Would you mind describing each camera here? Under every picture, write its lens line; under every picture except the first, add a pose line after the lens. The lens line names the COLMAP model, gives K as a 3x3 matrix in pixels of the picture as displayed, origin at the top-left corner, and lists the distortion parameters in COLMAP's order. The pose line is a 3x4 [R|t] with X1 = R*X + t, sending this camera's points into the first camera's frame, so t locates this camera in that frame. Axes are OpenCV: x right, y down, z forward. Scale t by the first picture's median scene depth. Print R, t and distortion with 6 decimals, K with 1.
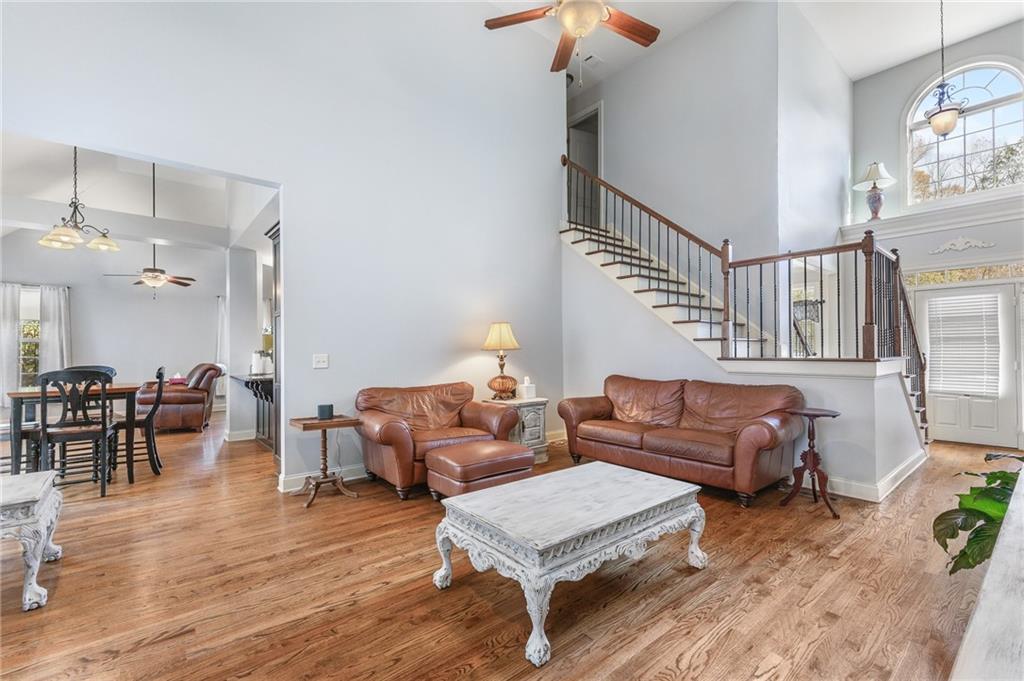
lens RADIAL K [[442.5, 0, 518.2], [0, 442.5, 340.4], [0, 0, 1]] dist [0.003544, -0.000041]
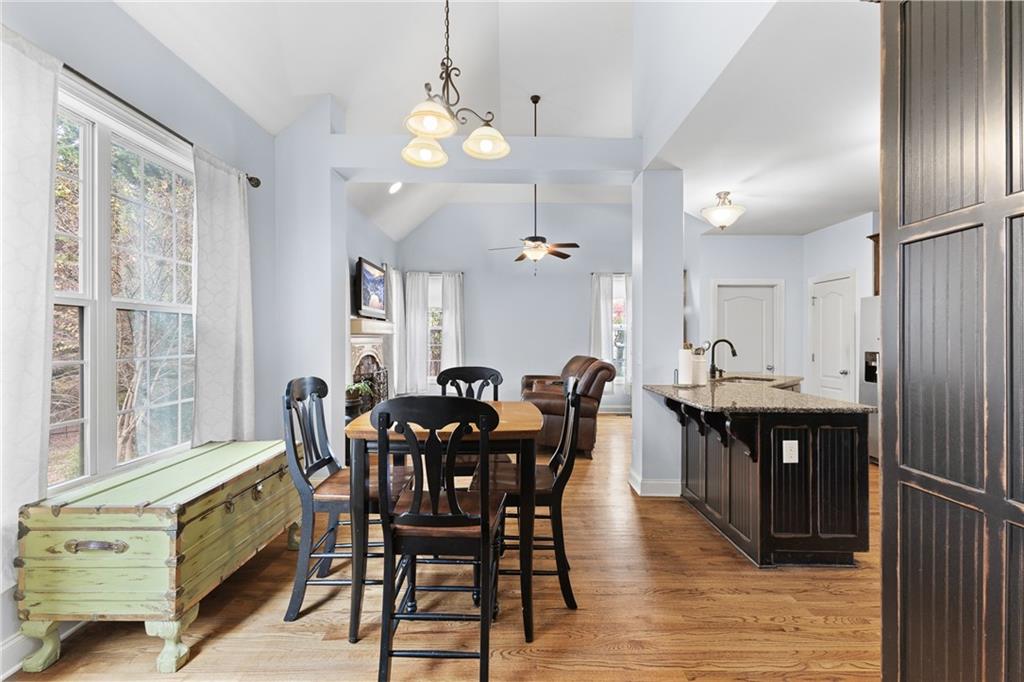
lens RADIAL K [[442.5, 0, 512.4], [0, 442.5, 335.8], [0, 0, 1]] dist [0.003544, -0.000041]
pose [[0.763946, 0.006085, -0.645251, -0.546968], [0.003918, 0.999893, 0.014069, 0.006170], [0.645268, -0.013276, 0.763841, 0.591285]]
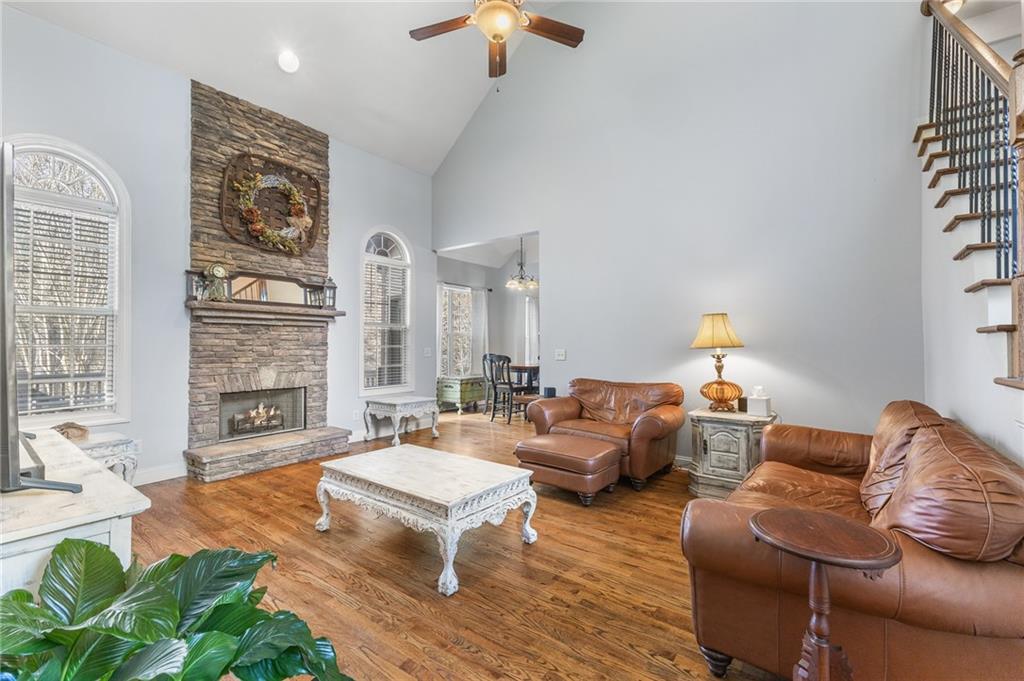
lens RADIAL K [[442.5, 0, 508.5], [0, 442.5, 340.2], [0, 0, 1]] dist [0.003544, -0.000041]
pose [[0.223368, -0.002258, -0.974731, 0.693932], [0.015821, 0.999874, 0.001309, 0.000480], [0.974606, -0.015714, 0.223376, 0.491784]]
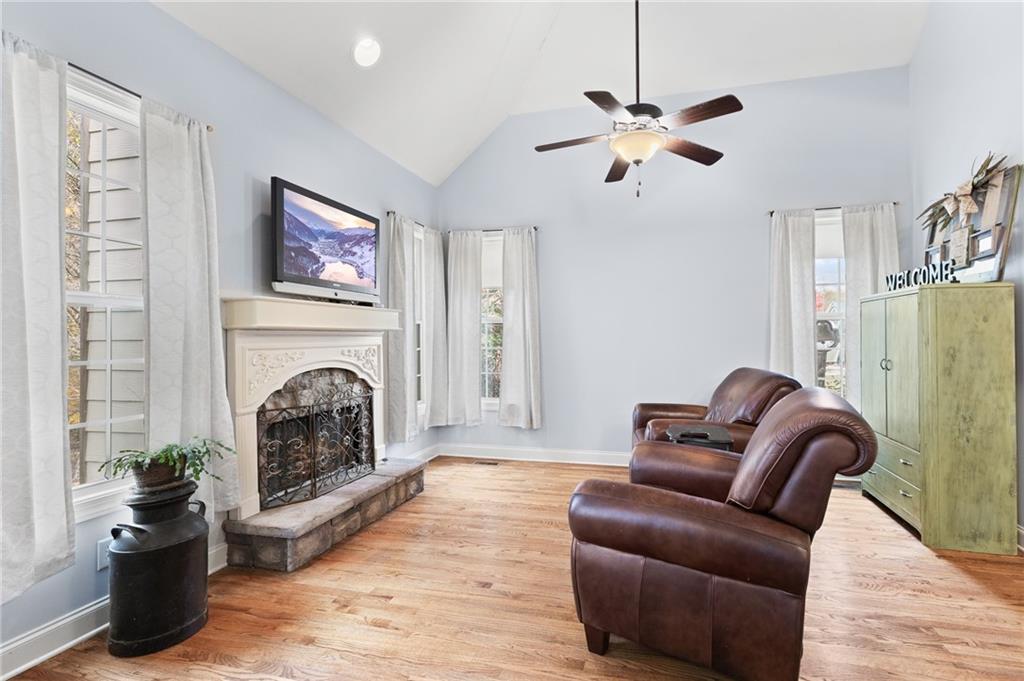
lens RADIAL K [[478.3, 0, 538.3], [0, 478.3, 337.9], [0, 0, 1]] dist [0.001129, 0.000082]
pose [[0.568906, 0.002749, -0.822398, -0.887766], [0.018568, 0.999697, 0.016187, 0.024044], [0.822193, -0.024479, 0.568682, 1.153277]]
